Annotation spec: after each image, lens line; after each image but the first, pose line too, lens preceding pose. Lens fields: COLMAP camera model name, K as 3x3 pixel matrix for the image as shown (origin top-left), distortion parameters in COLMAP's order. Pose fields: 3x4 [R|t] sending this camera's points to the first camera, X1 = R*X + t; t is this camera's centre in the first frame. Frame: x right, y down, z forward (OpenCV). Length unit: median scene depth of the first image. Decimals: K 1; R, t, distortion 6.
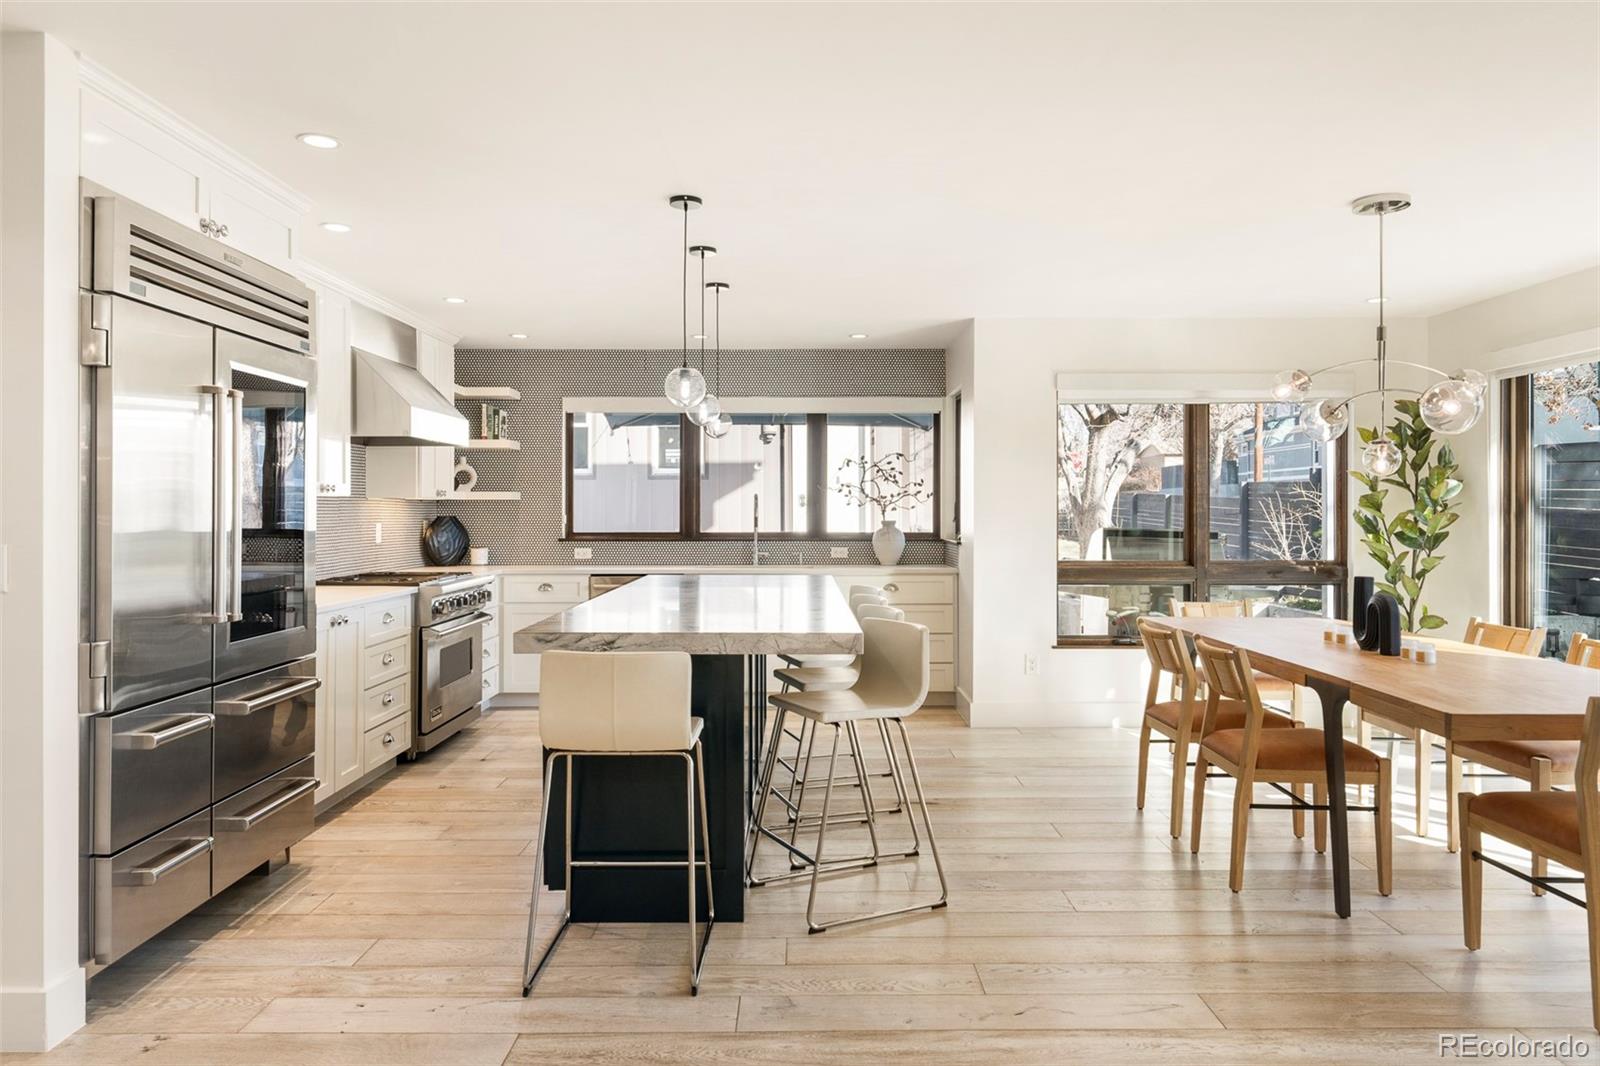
lens RADIAL K [[1049.0, 0, 794.3], [0, 1049.0, 506.5], [0, 0, 1]] dist [0.004998, -0.006962]
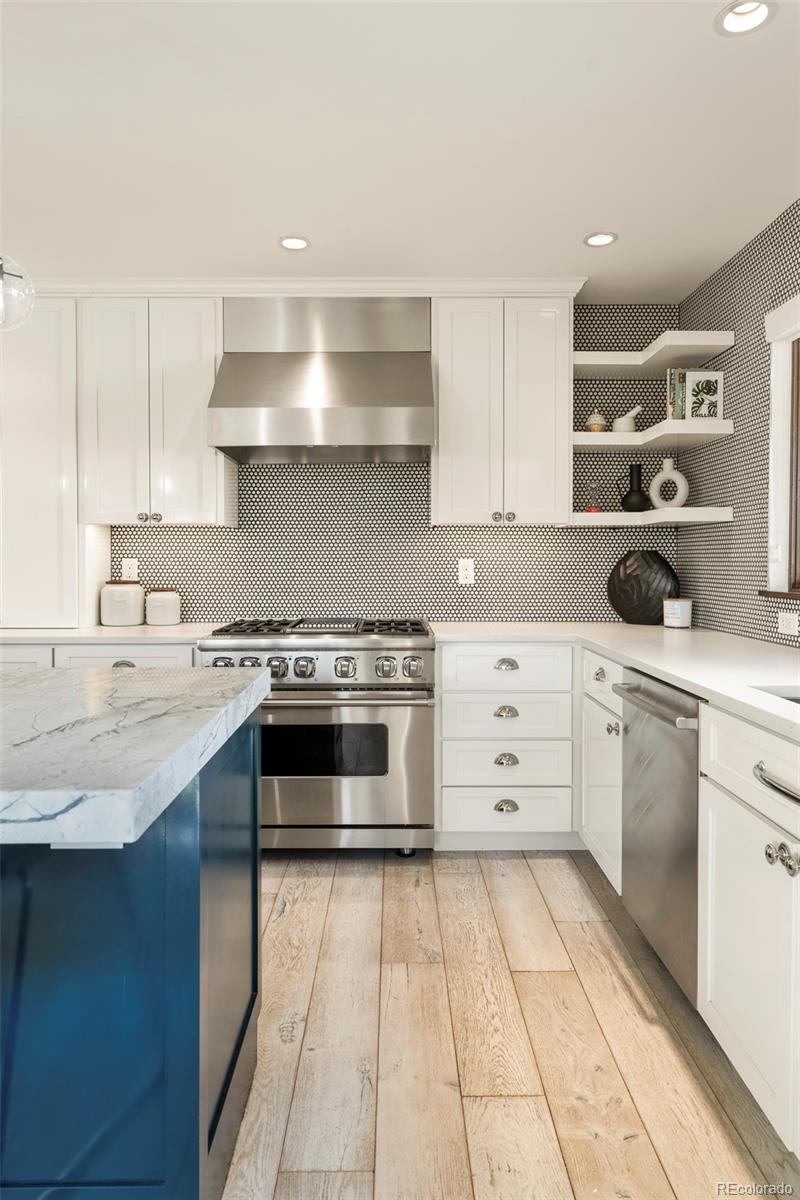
lens RADIAL K [[751.5, 0, 398.2], [0, 751.5, 592.2], [0, 0, 1]] dist [0.002604, 0.001061]
pose [[0.007133, 0.027888, -0.999586, 0.290856], [0.005347, 0.999596, 0.027926, 0.040741], [0.999960, -0.005544, 0.006981, 1.549511]]
